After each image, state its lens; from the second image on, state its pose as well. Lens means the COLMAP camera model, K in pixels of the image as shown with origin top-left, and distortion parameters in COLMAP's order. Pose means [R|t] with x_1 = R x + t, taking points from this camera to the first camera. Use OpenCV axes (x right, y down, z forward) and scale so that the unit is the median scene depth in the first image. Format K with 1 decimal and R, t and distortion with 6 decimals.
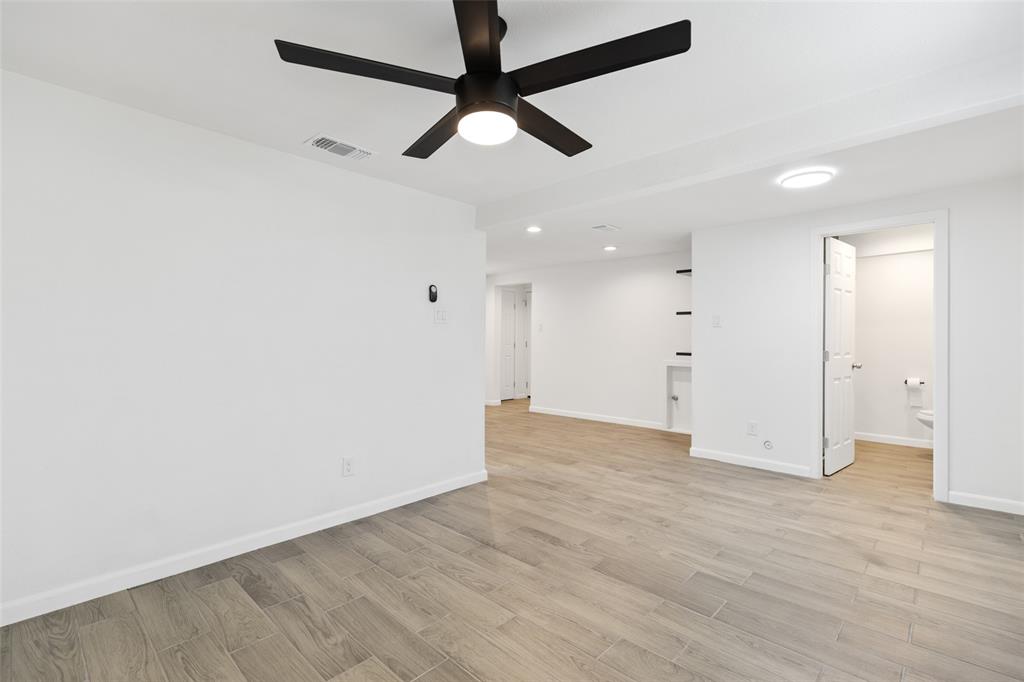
lens RADIAL K [[474.9, 0, 506.1], [0, 474.9, 330.7], [0, 0, 1]] dist [0.004294, 0.000034]
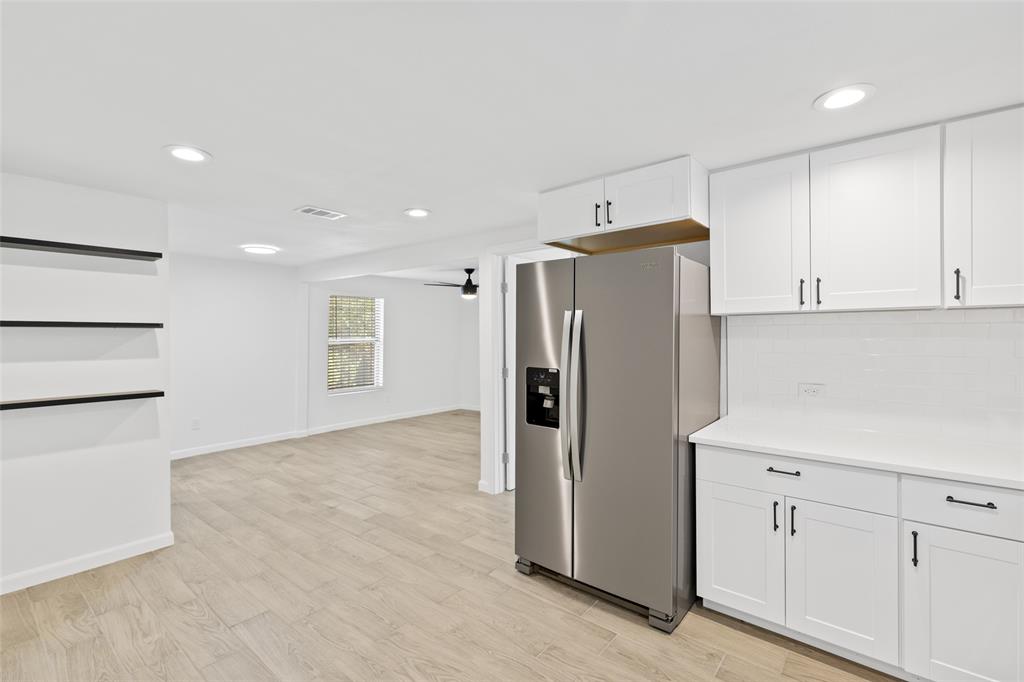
lens RADIAL K [[454.2, 0, 512.3], [0, 454.2, 336.5], [0, 0, 1]] dist [0.003567, -0.000114]
pose [[-0.996300, 0.003230, -0.085887, -0.039368], [0.003950, 0.999958, -0.008215, -0.026754], [0.085857, -0.008524, -0.996271, 2.639505]]
